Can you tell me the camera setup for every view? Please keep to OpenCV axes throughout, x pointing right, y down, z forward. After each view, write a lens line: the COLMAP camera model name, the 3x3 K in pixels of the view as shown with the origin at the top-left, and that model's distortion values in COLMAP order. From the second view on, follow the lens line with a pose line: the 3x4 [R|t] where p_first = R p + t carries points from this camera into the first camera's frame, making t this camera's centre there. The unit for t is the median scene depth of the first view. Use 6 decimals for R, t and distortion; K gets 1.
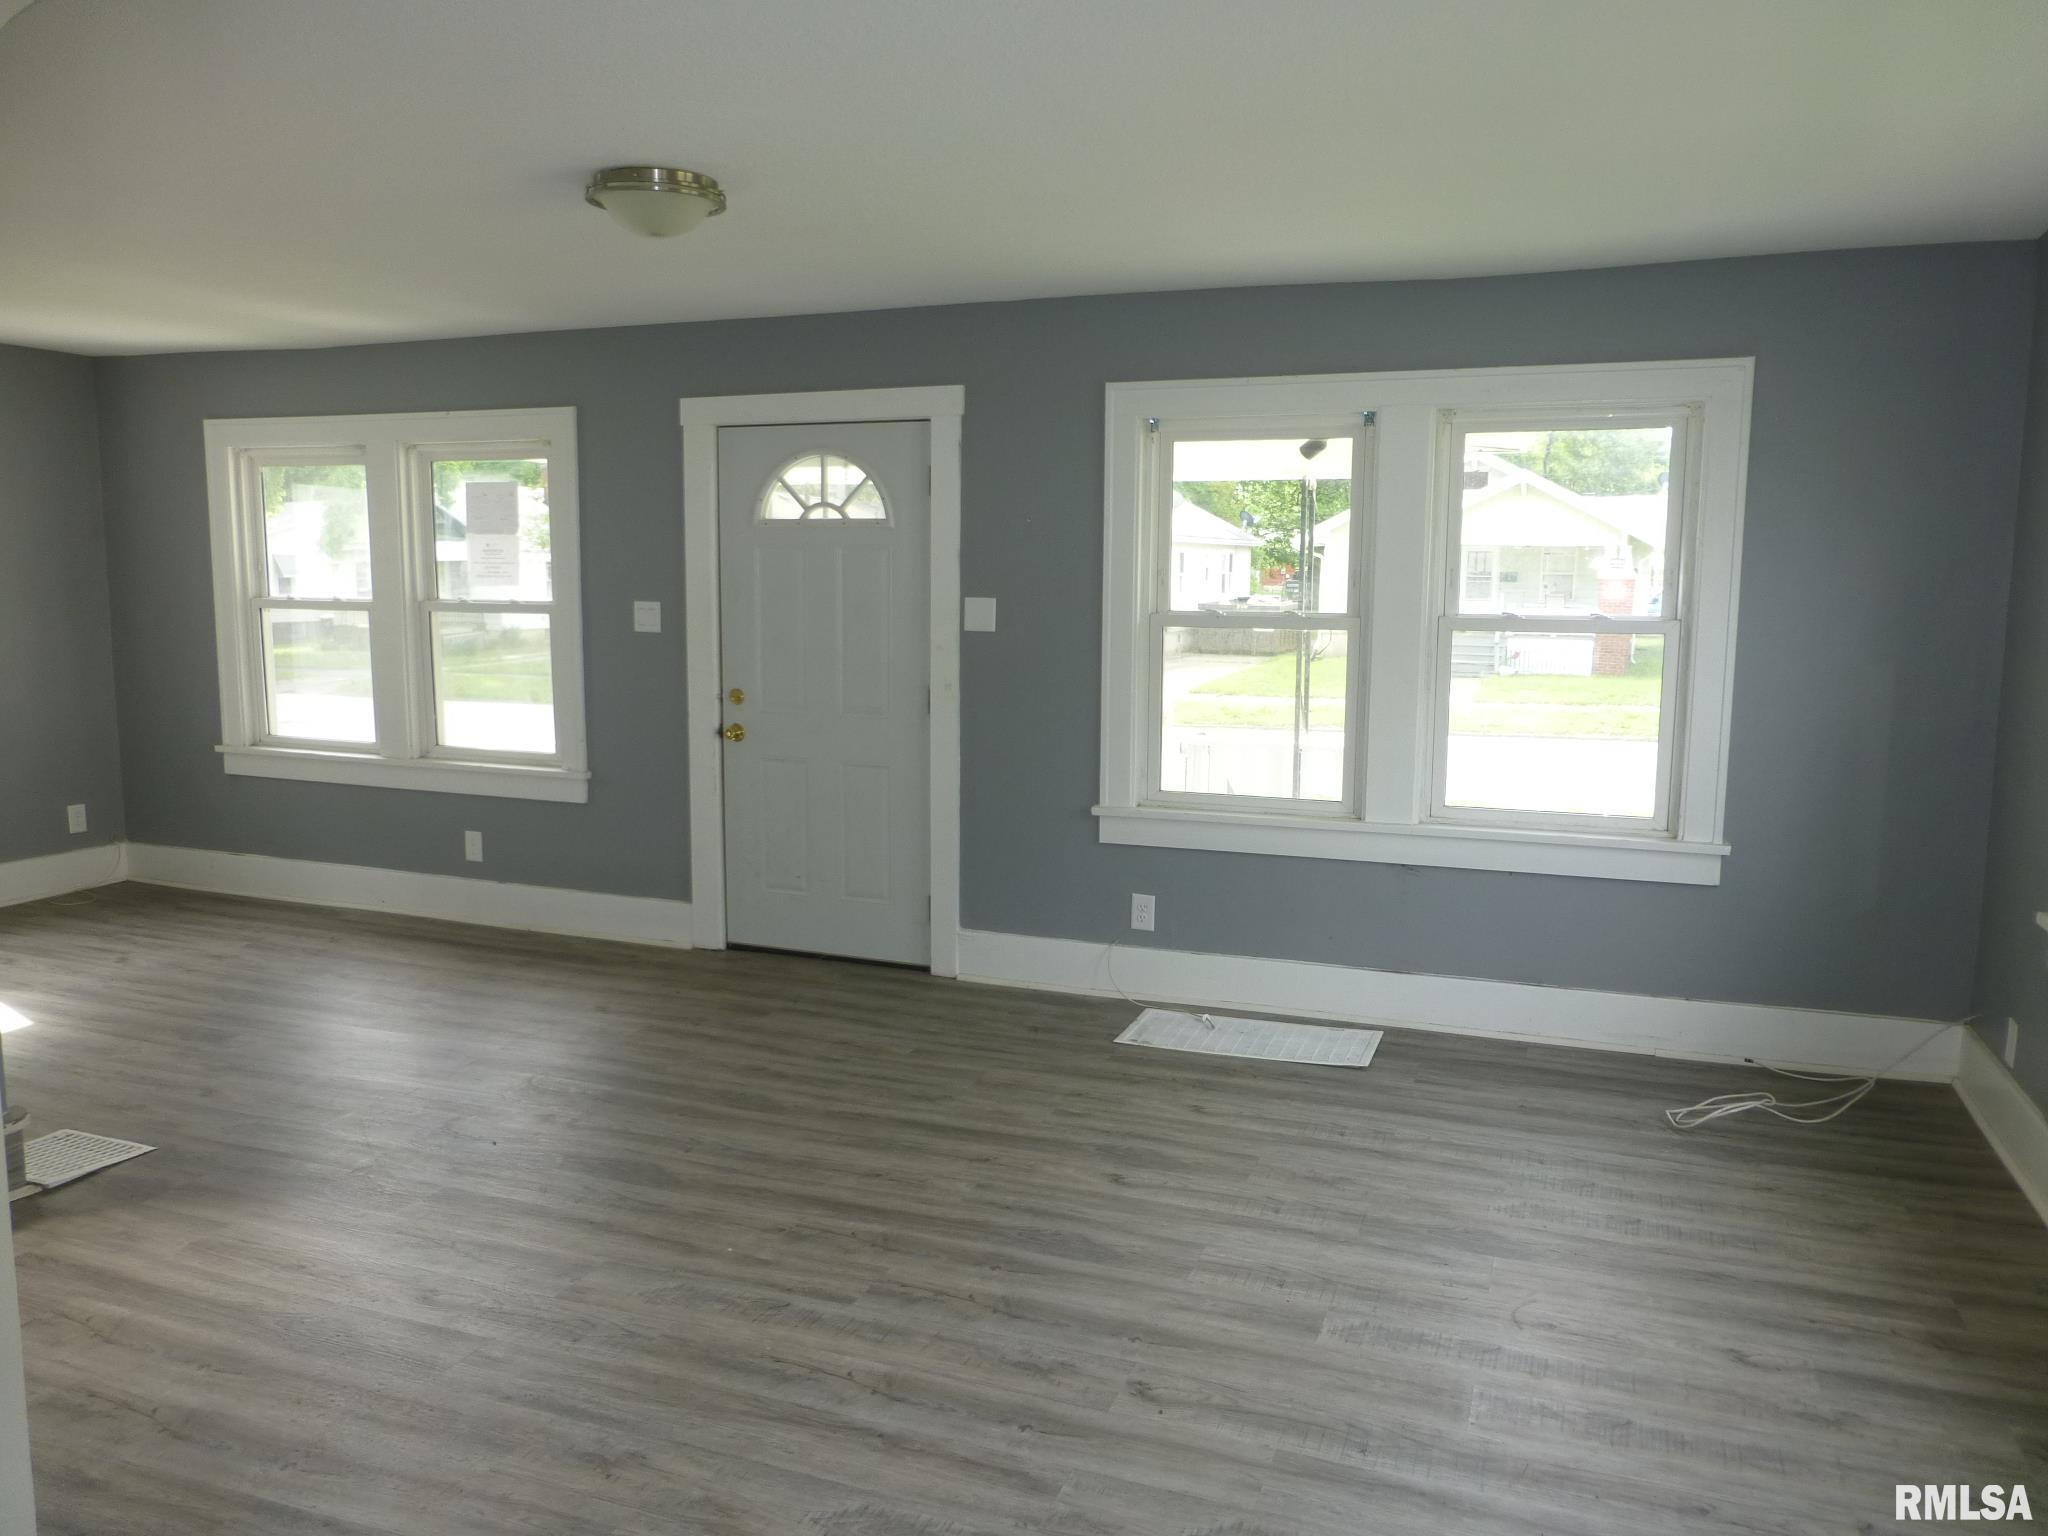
lens RADIAL K [[1475.4, 0, 1036.2], [0, 1475.4, 786.5], [0, 0, 1]] dist [-0.036041, 0.019114]
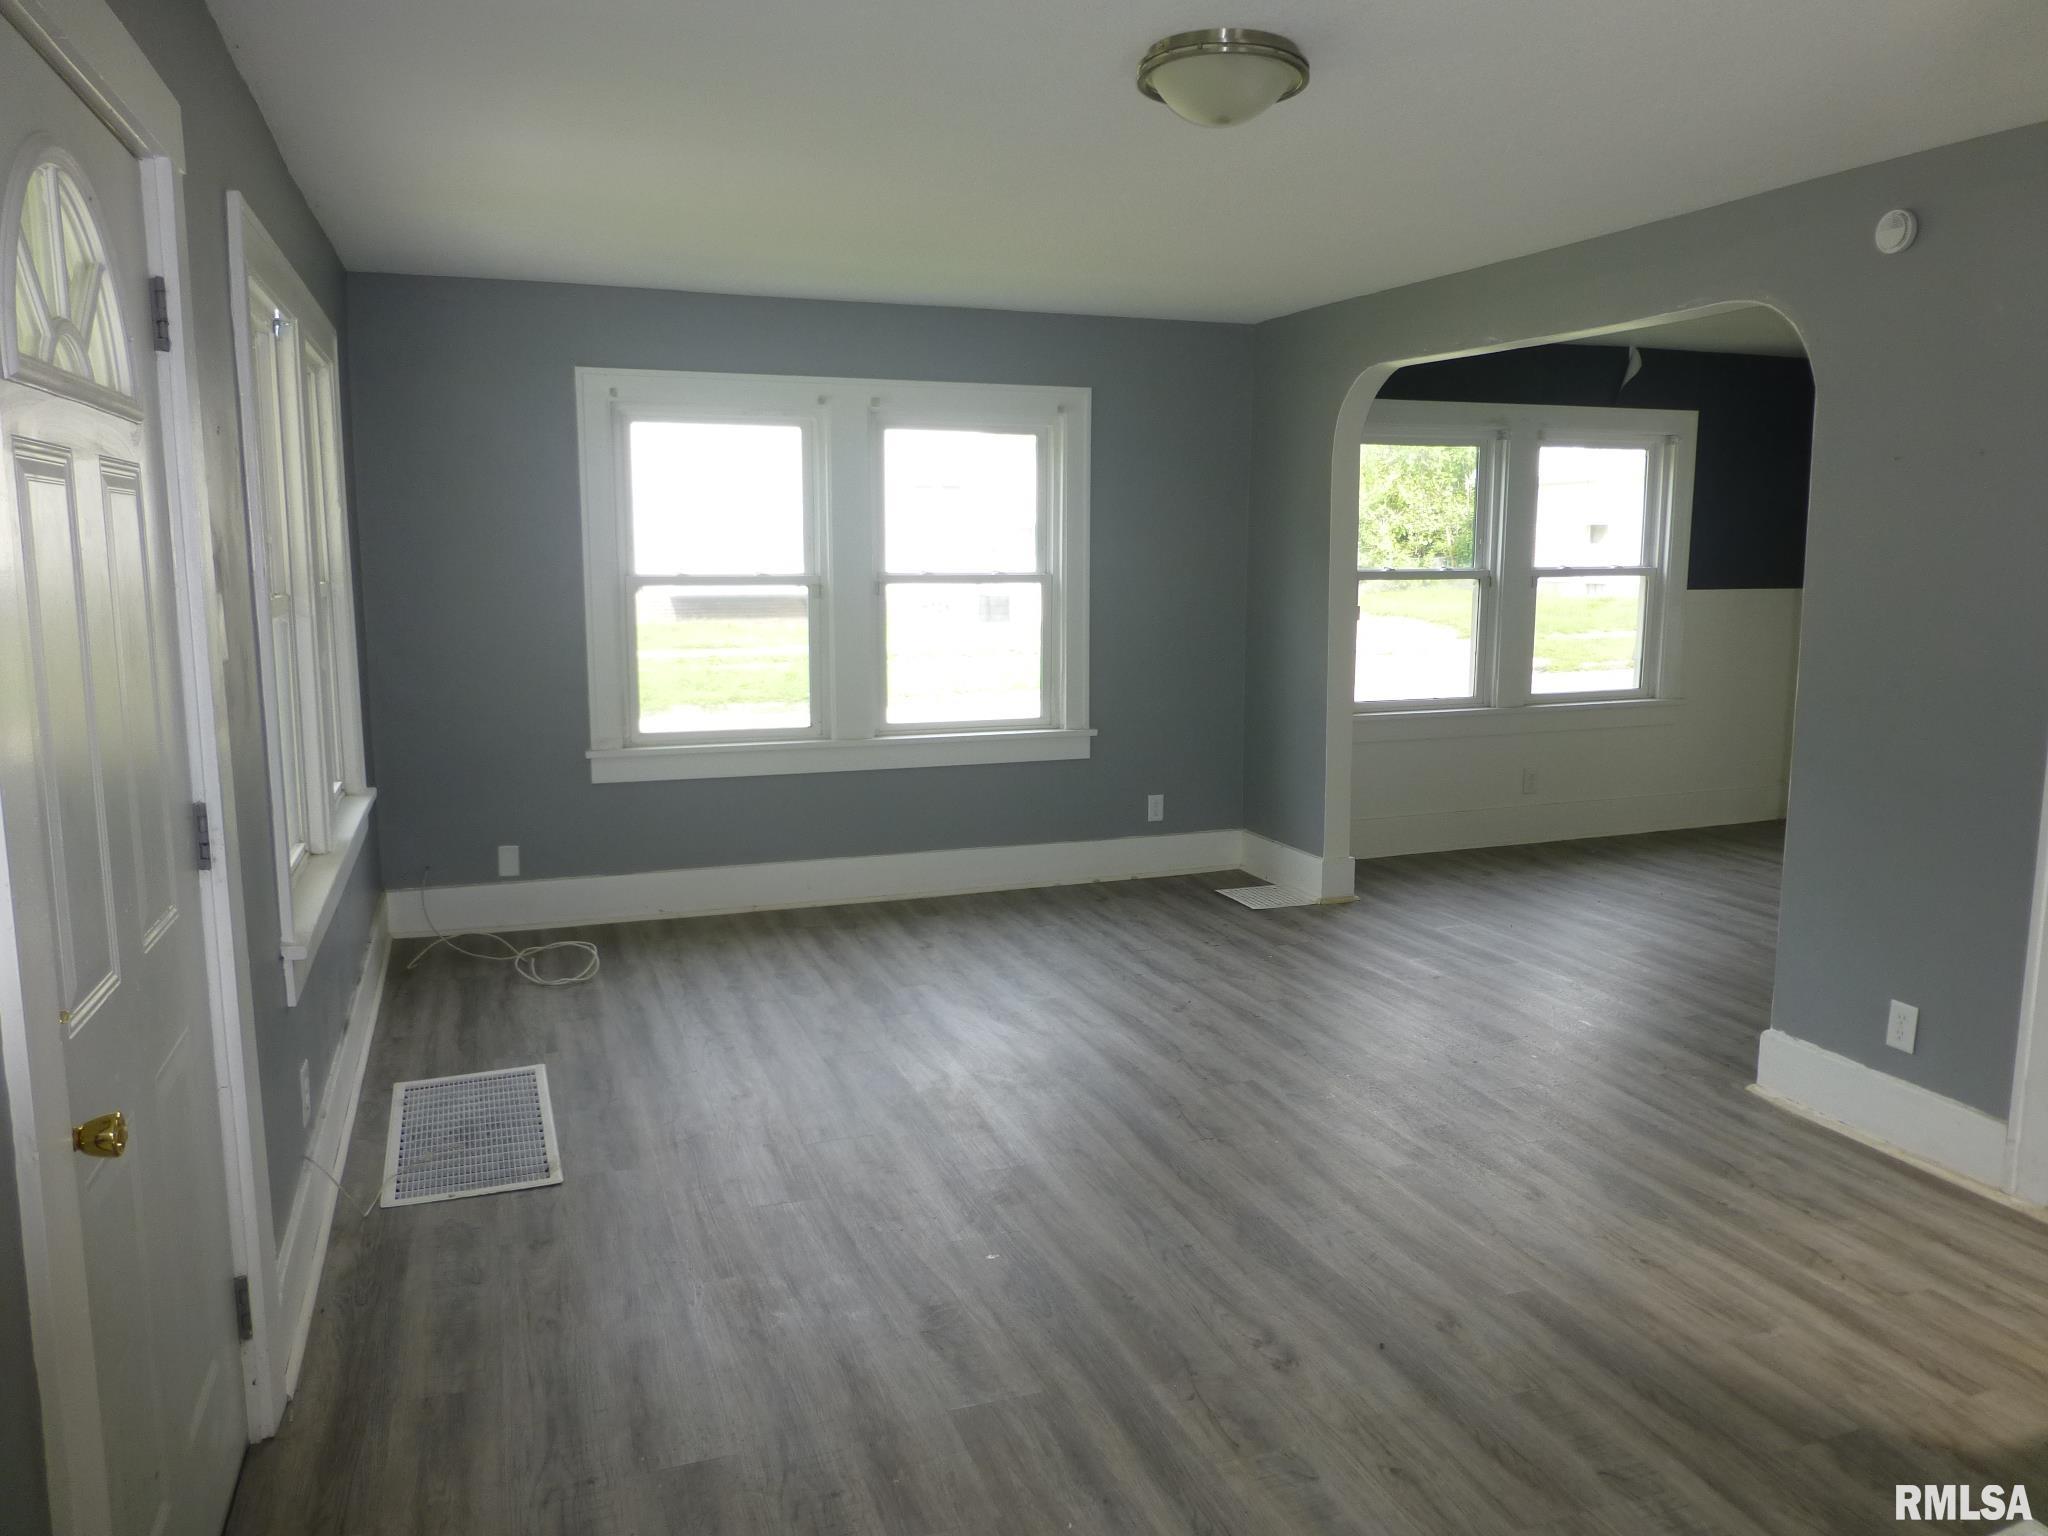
lens RADIAL K [[1475.4, 0, 1032.0], [0, 1475.4, 771.3], [0, 0, 1]] dist [-0.036041, 0.019114]
pose [[-0.657591, -0.118887, 0.743936, -0.719755], [0.105074, 0.963346, 0.246829, -0.208220], [-0.746012, 0.240481, -0.620996, 1.429747]]
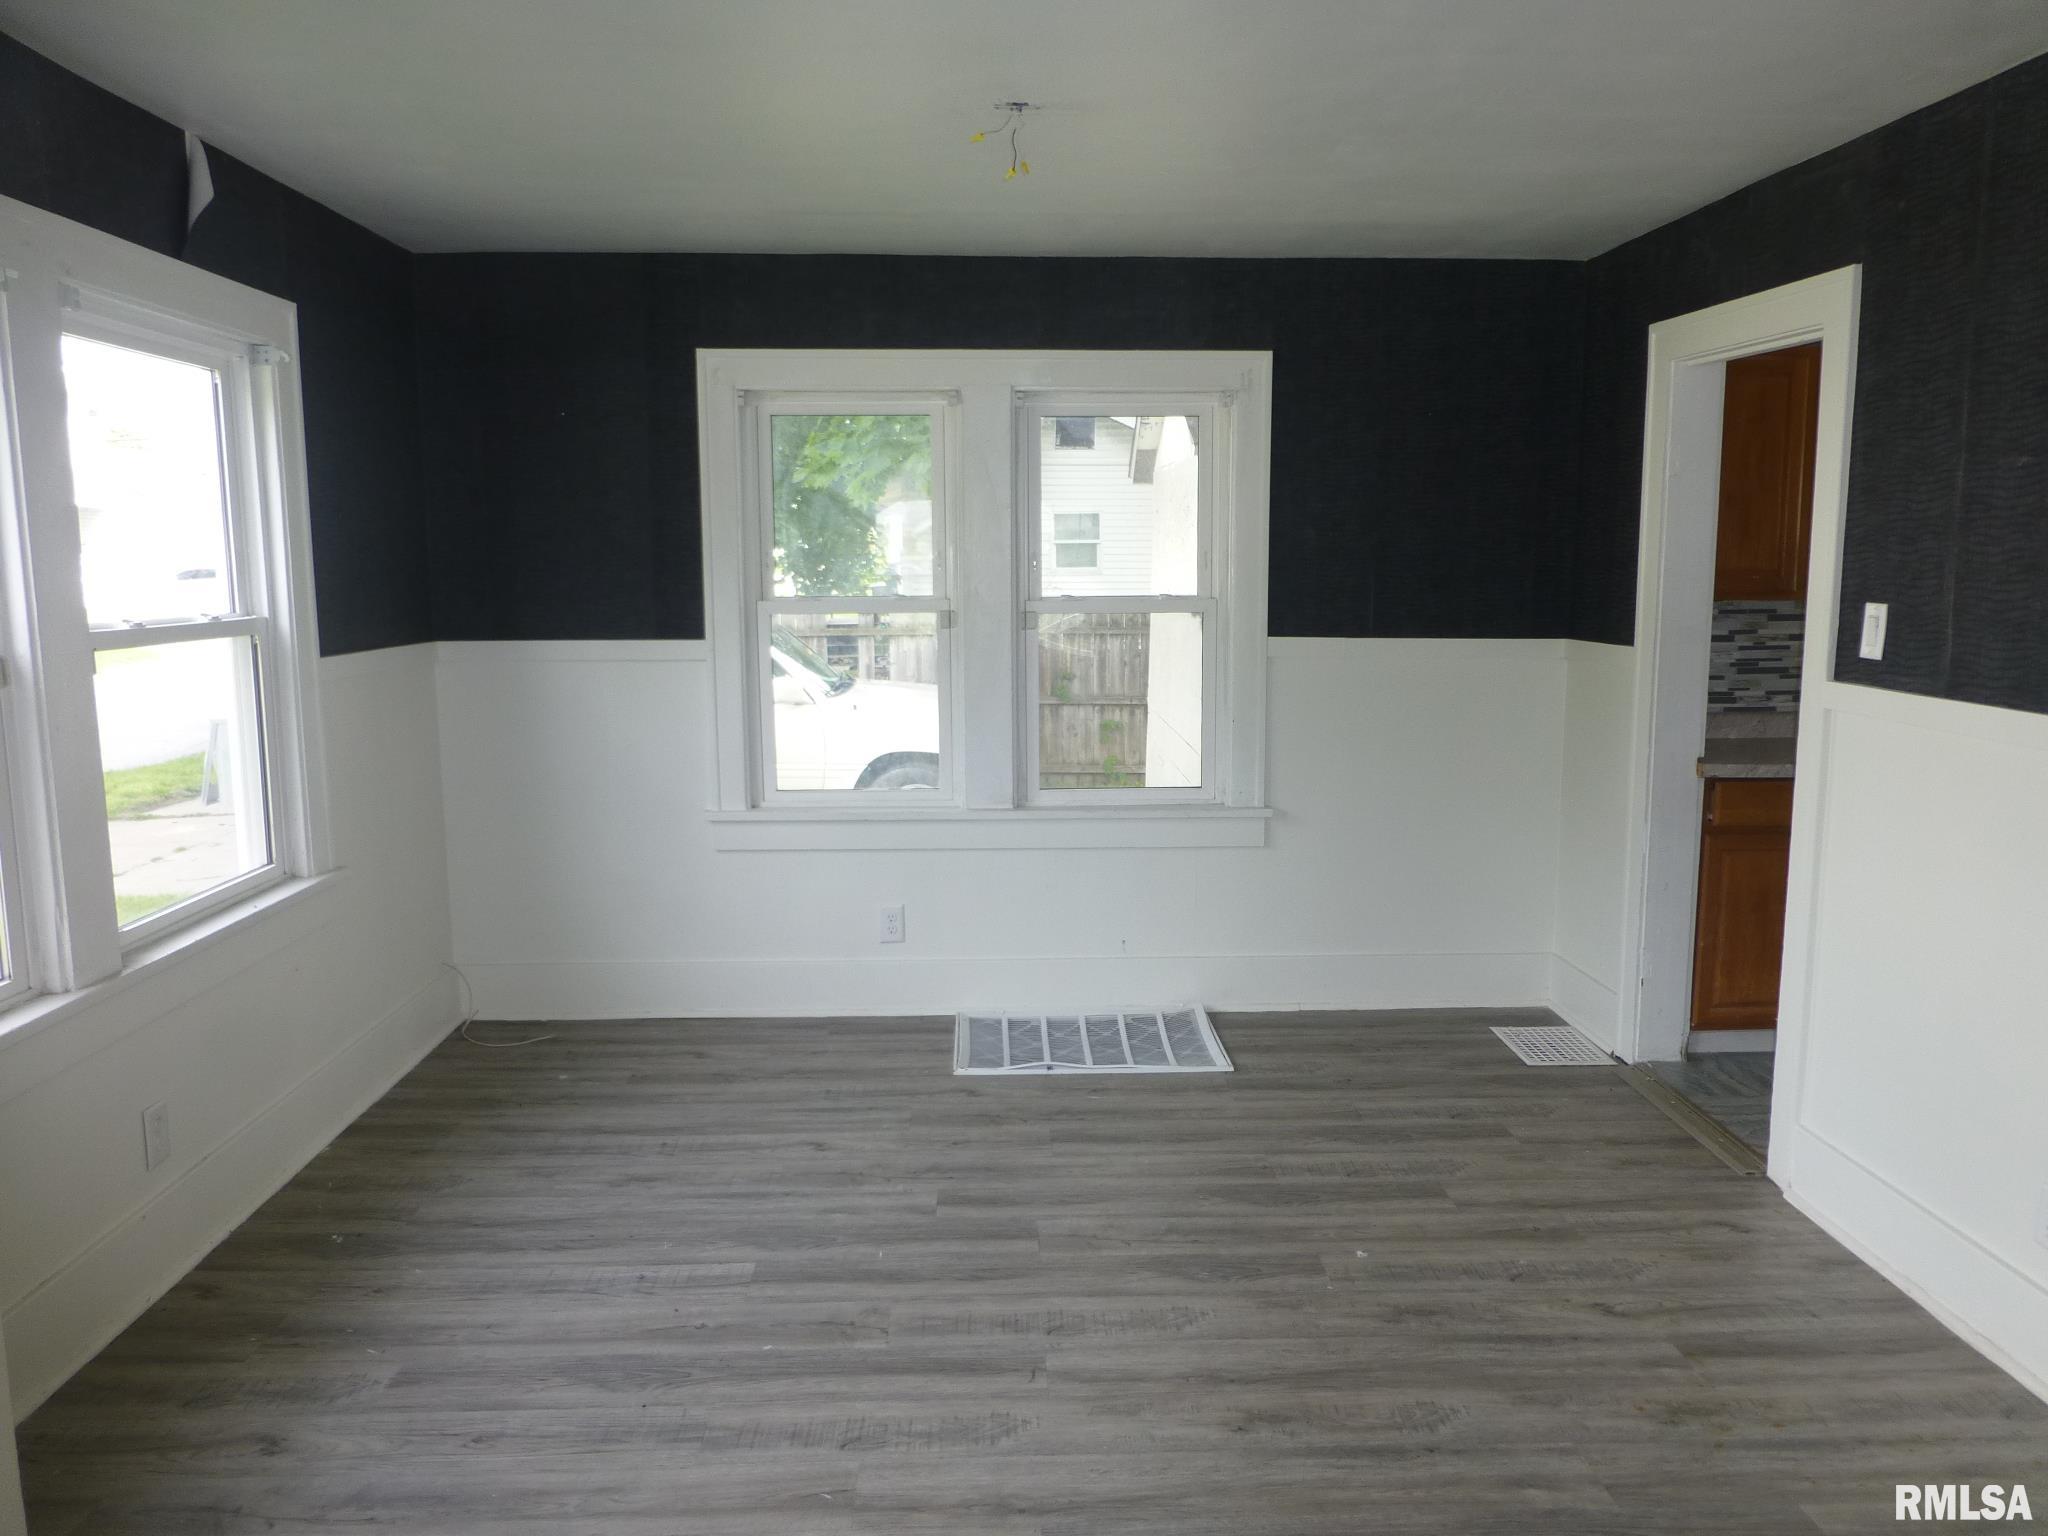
lens RADIAL K [[1475.4, 0, 1033.5], [0, 1475.4, 767.3], [0, 0, 1]] dist [-0.036041, 0.019114]
pose [[-0.919914, 0.050426, -0.388865, 0.083650], [-0.056322, 0.964422, 0.258300, -0.092435], [0.388055, 0.259515, -0.884344, 0.650465]]
